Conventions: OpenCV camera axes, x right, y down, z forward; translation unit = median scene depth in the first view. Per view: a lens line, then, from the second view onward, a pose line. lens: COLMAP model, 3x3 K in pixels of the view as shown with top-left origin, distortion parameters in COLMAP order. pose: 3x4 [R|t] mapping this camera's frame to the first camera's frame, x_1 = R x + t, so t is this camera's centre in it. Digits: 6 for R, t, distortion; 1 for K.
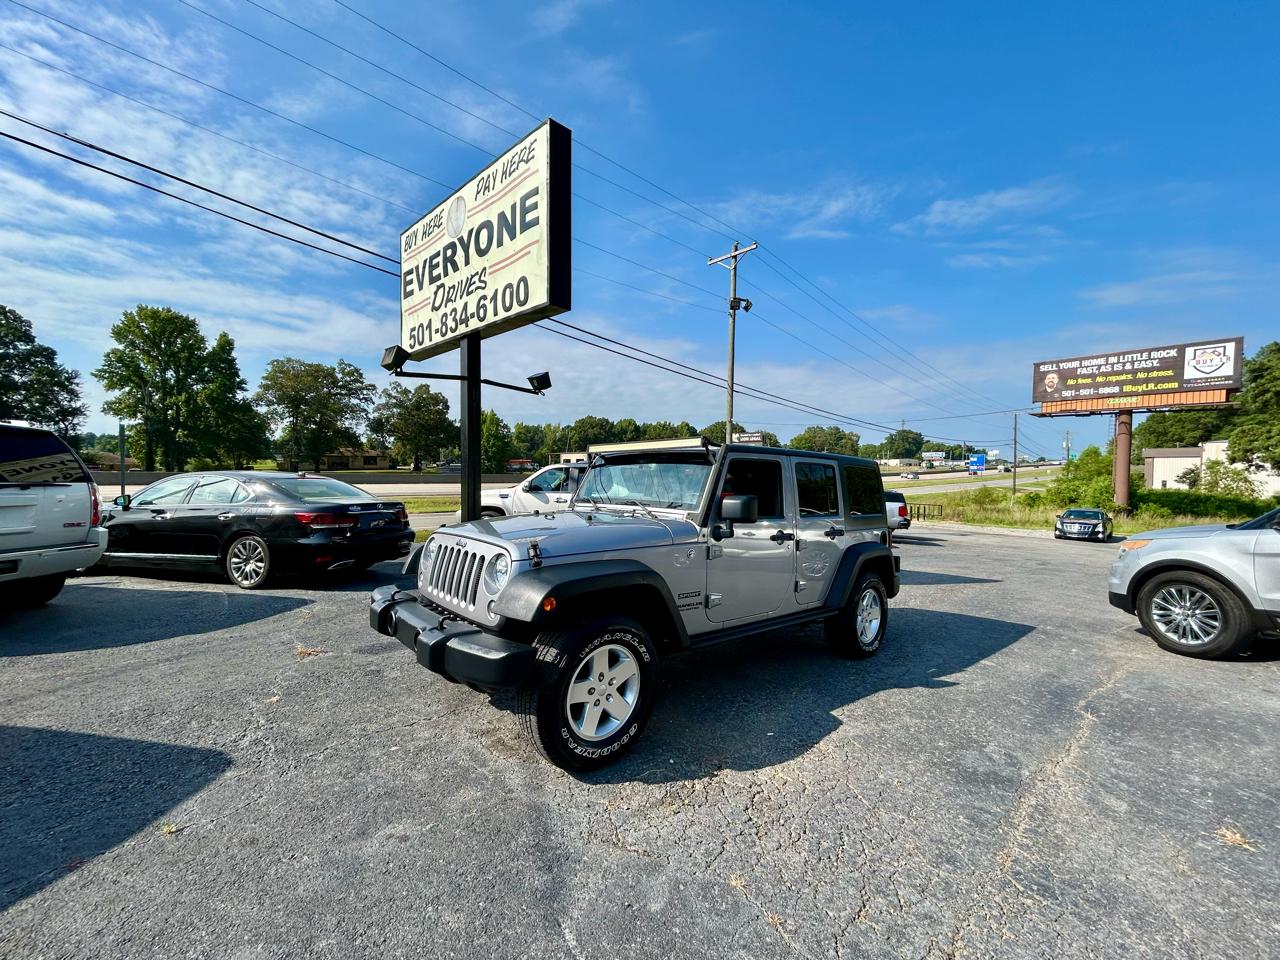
lens RADIAL K [[520.4, 0, 638.0], [0, 520.4, 484.2], [0, 0, 1]] dist [0.000262, -0.001092]
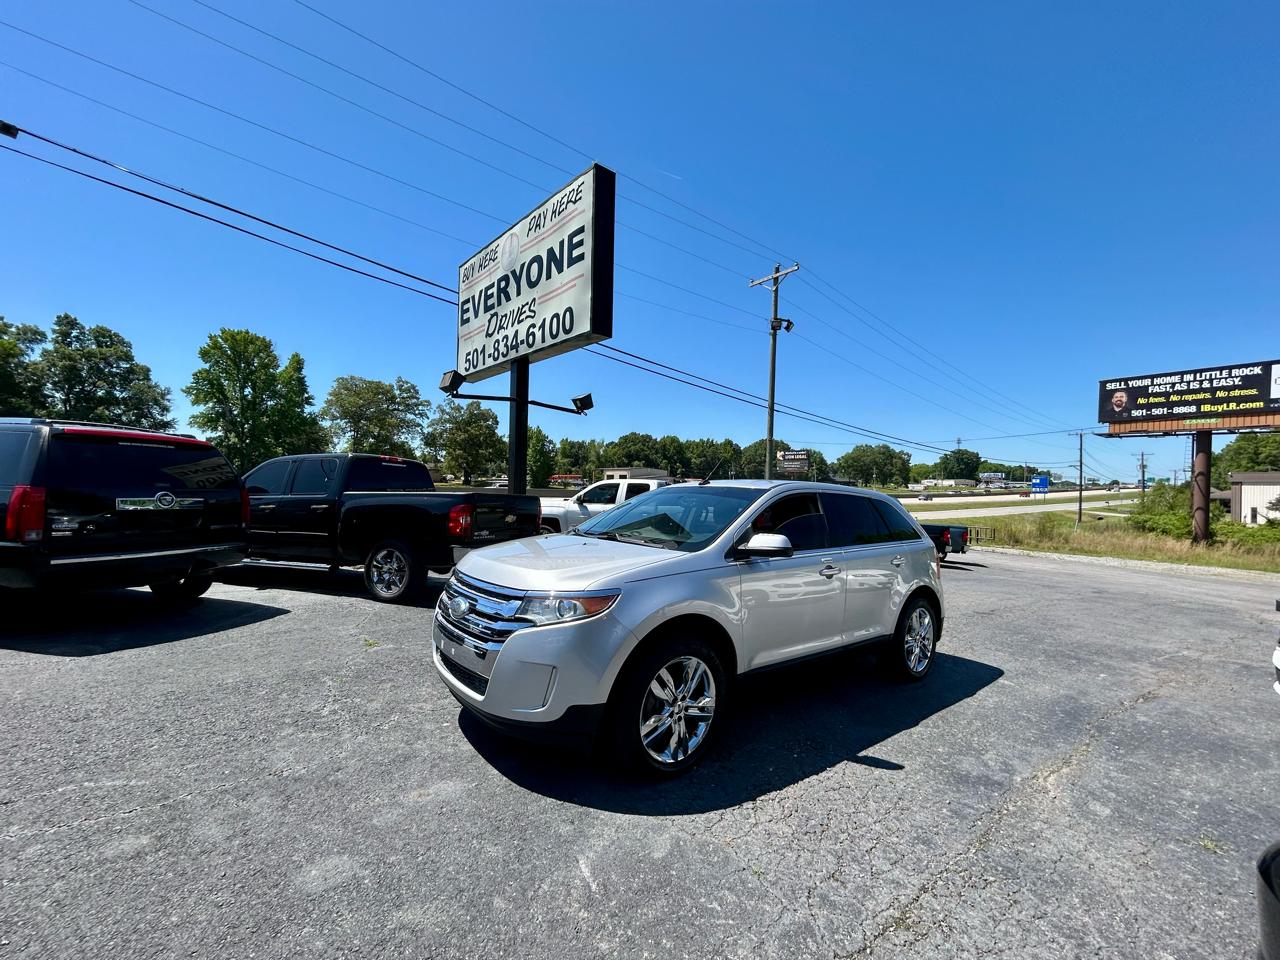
lens RADIAL K [[519.6, 0, 637.6], [0, 519.6, 484.2], [0, 0, 1]] dist [0.002601, -0.002442]
pose [[0.996431, 0.016076, -0.082867, 0.014673], [-0.018628, 0.999373, -0.030118, -0.000497], [0.082331, 0.031554, 0.996105, -0.044971]]
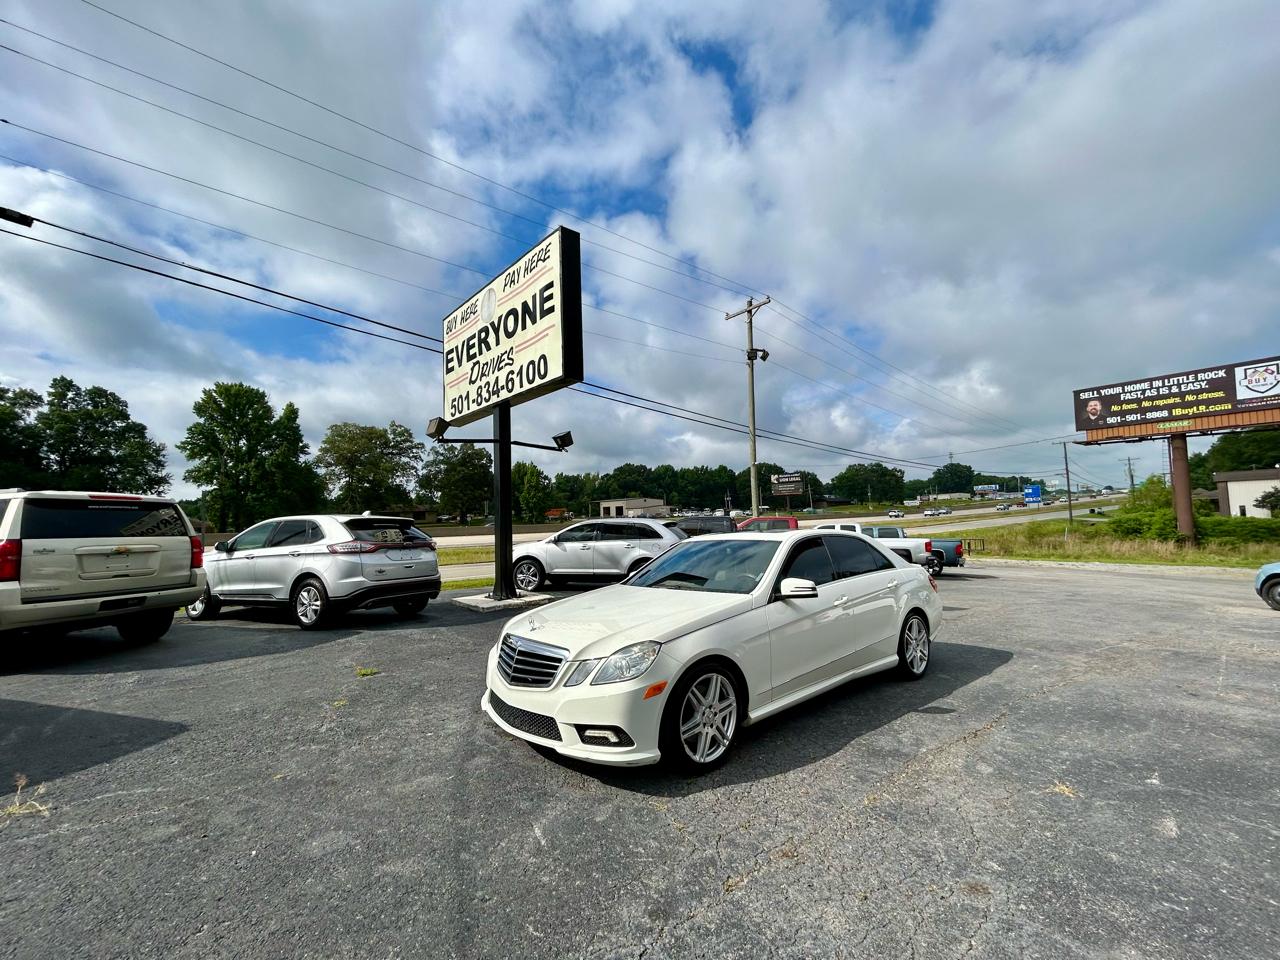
lens RADIAL K [[519.9, 0, 638.2], [0, 519.9, 484.5], [0, 0, 1]] dist [-0.000365, -0.000892]
pose [[0.996344, -0.041014, -0.074944, 0.058200], [0.034317, 0.995480, -0.088558, 0.003786], [0.078237, 0.085663, 0.993248, -0.103075]]
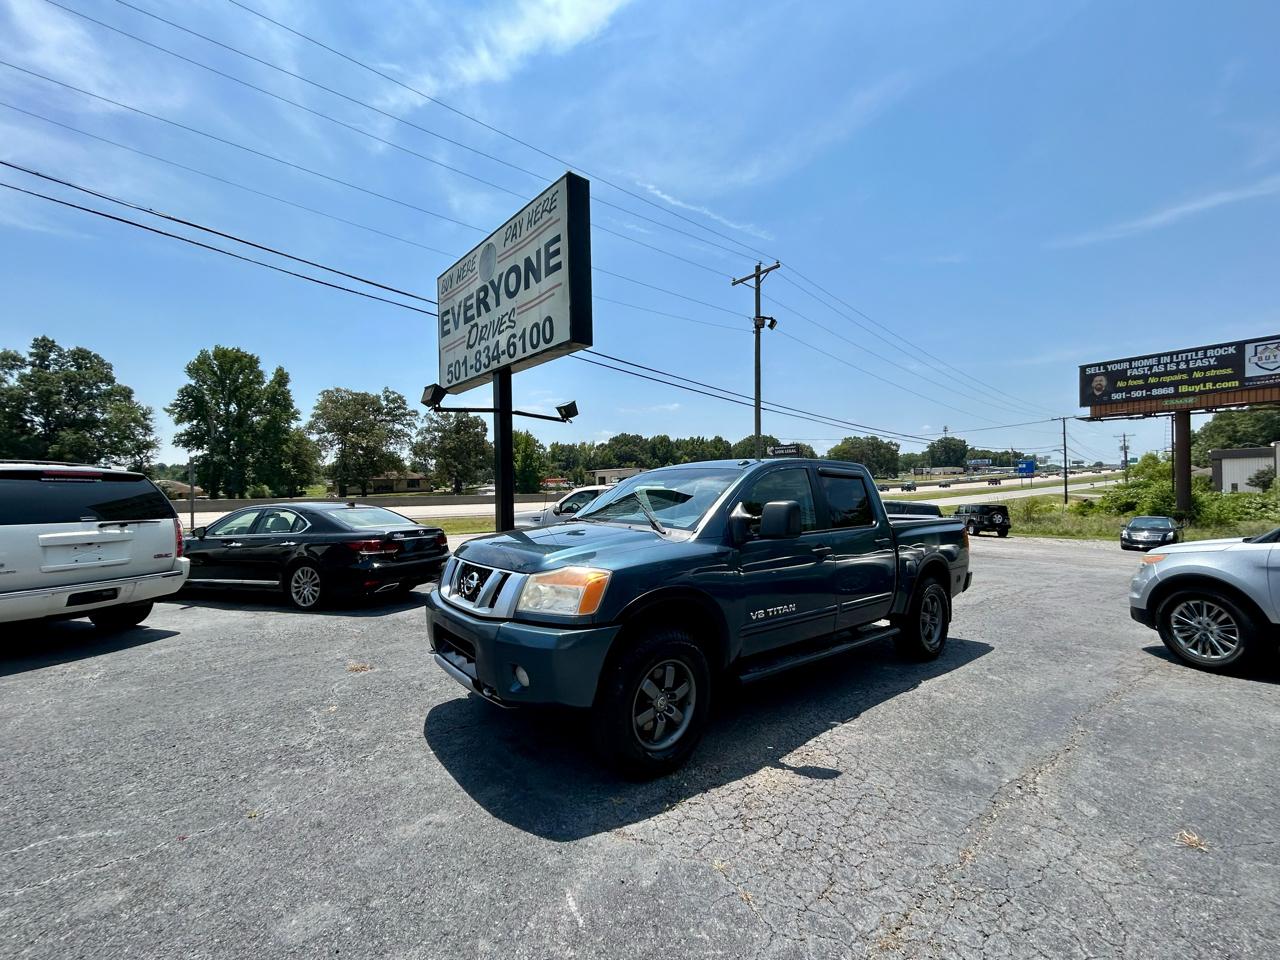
lens RADIAL K [[519.4, 0, 637.9], [0, 519.4, 485.0], [0, 0, 1]] dist [-0.001004, -0.000778]
pose [[0.997429, -0.024592, -0.067303, 0.023538], [0.022635, 0.999303, -0.029690, -0.011856], [0.067986, 0.028091, 0.997291, -0.041417]]
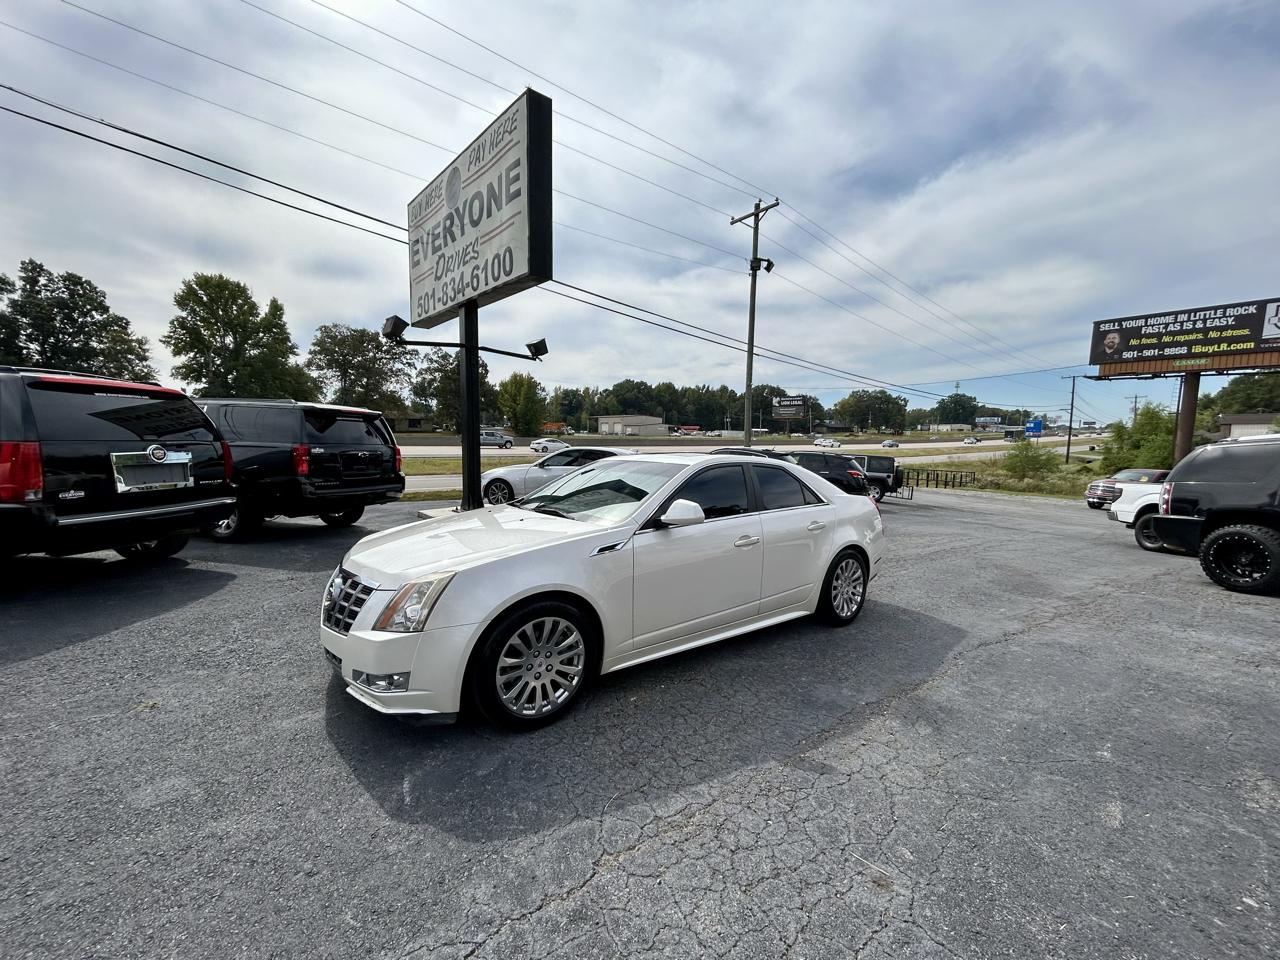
lens RADIAL K [[519.9, 0, 638.2], [0, 519.9, 484.5], [0, 0, 1]] dist [-0.000365, -0.000892]
pose [[0.997141, 0.013534, -0.074342, 0.103214], [-0.008344, 0.997534, 0.069684, 0.000715], [0.075102, -0.068865, 0.994795, -0.042469]]
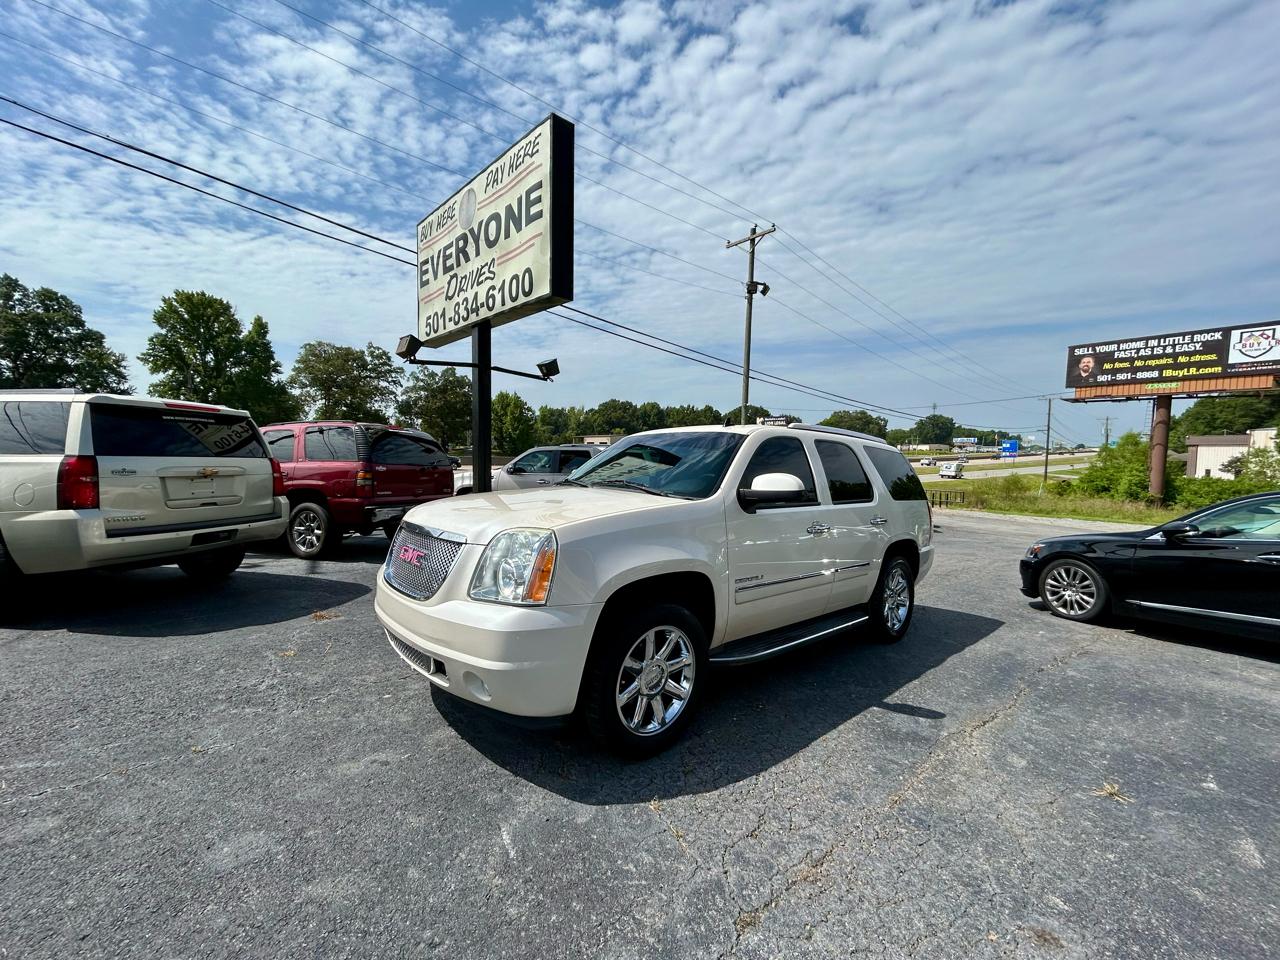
lens RADIAL K [[519.1, 0, 638.0], [0, 519.1, 484.7], [0, 0, 1]] dist [-0.000854, -0.000728]
pose [[0.998920, 0.011042, -0.045131, 0.042746], [-0.009548, 0.999403, 0.033191, -0.001542], [0.045471, -0.032725, 0.998430, -0.035165]]
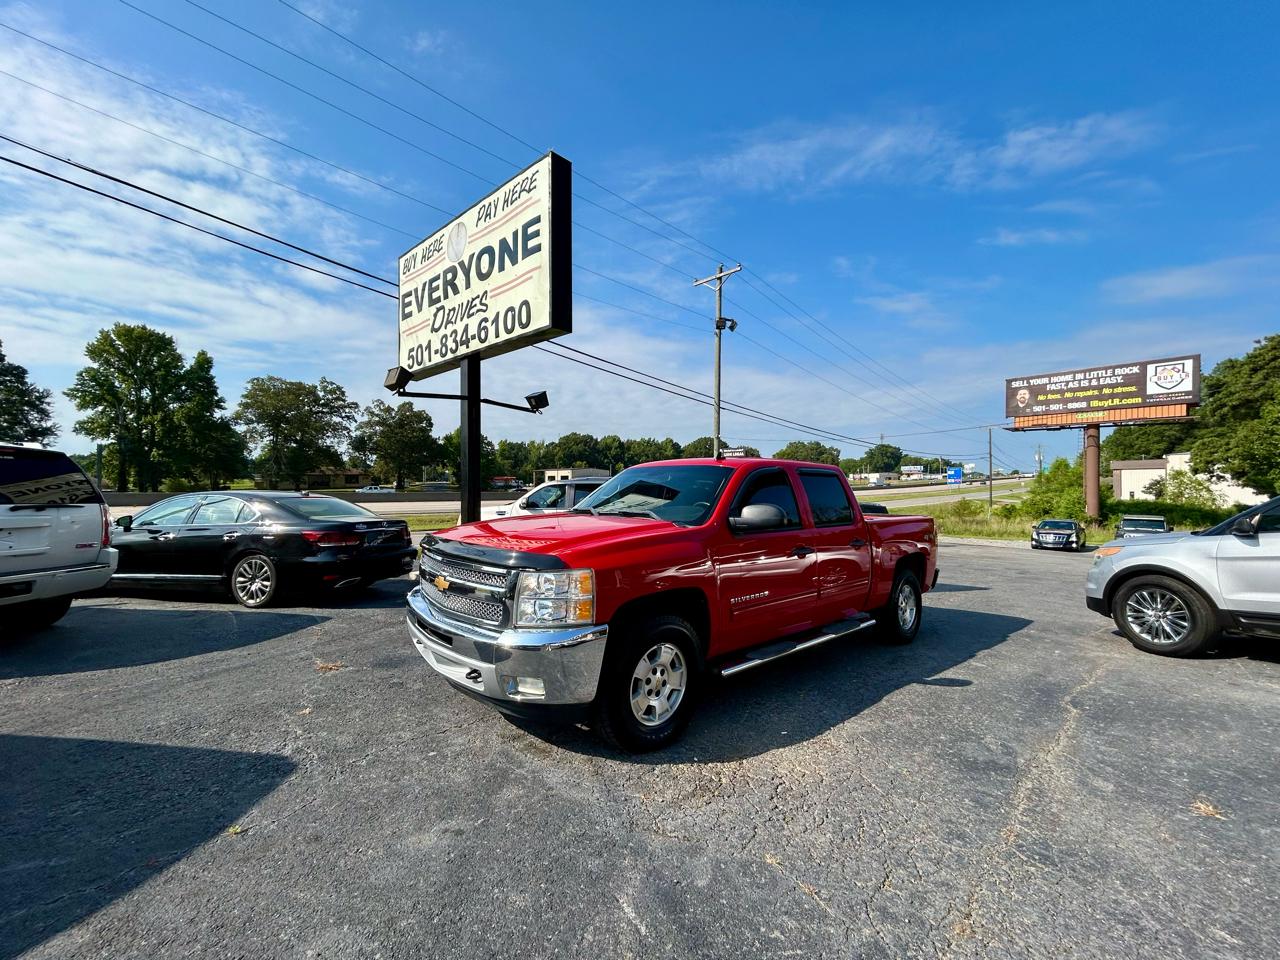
lens RADIAL K [[519.6, 0, 639.2], [0, 519.6, 484.2], [0, 0, 1]] dist [-0.001024, -0.000353]
pose [[0.999440, -0.009204, 0.032176, -0.025613], [0.010192, 0.999477, -0.030675, 0.000620], [-0.031876, 0.030985, 0.999011, -0.023914]]
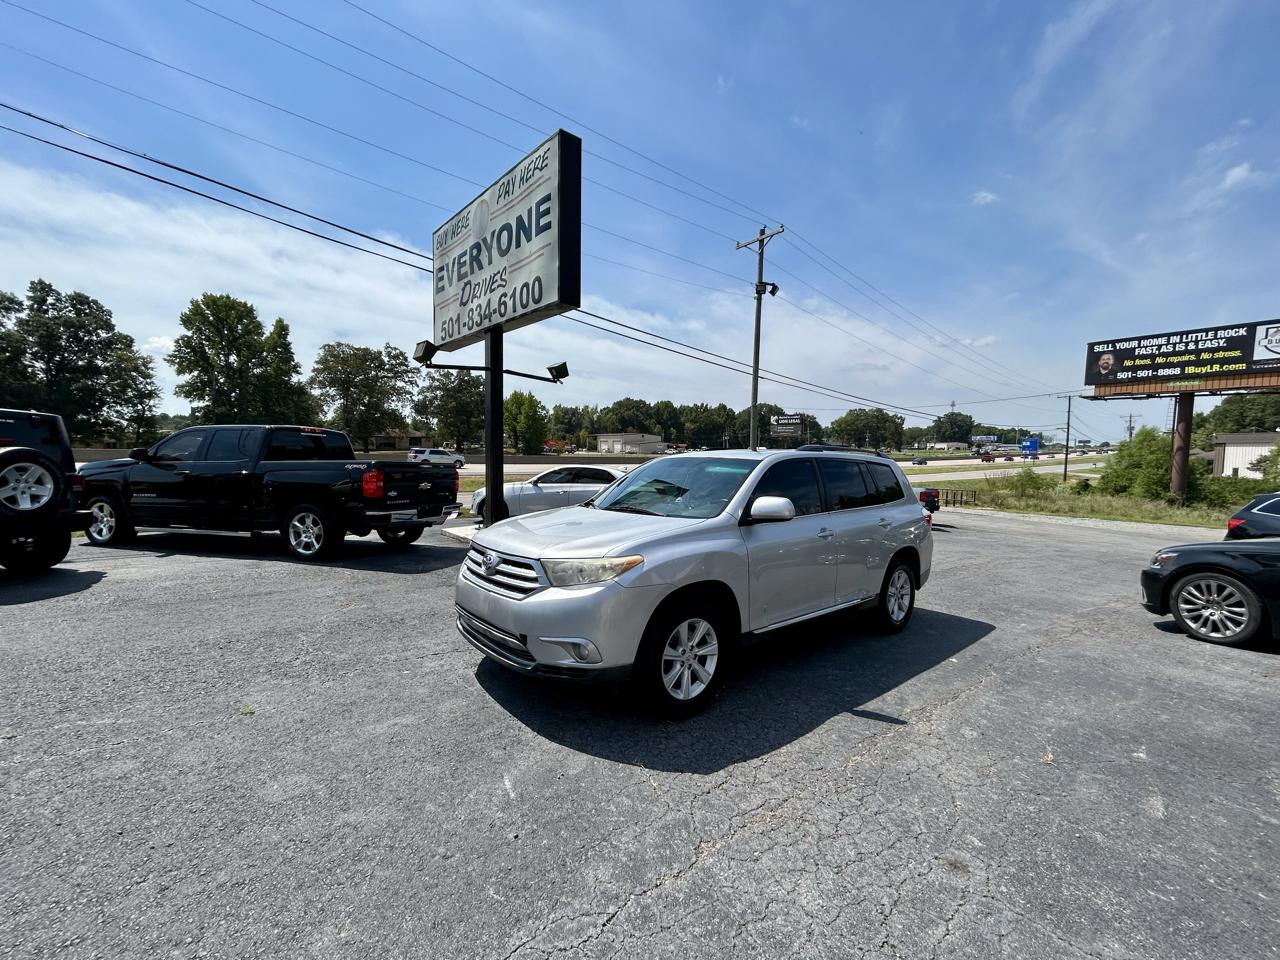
lens RADIAL K [[519.4, 0, 637.9], [0, 519.4, 485.0], [0, 0, 1]] dist [-0.001004, -0.000778]
pose [[0.997354, 0.012184, -0.071670, 0.060969], [-0.009572, 0.999281, 0.036687, -0.003054], [0.072066, -0.035904, 0.996753, -0.073022]]
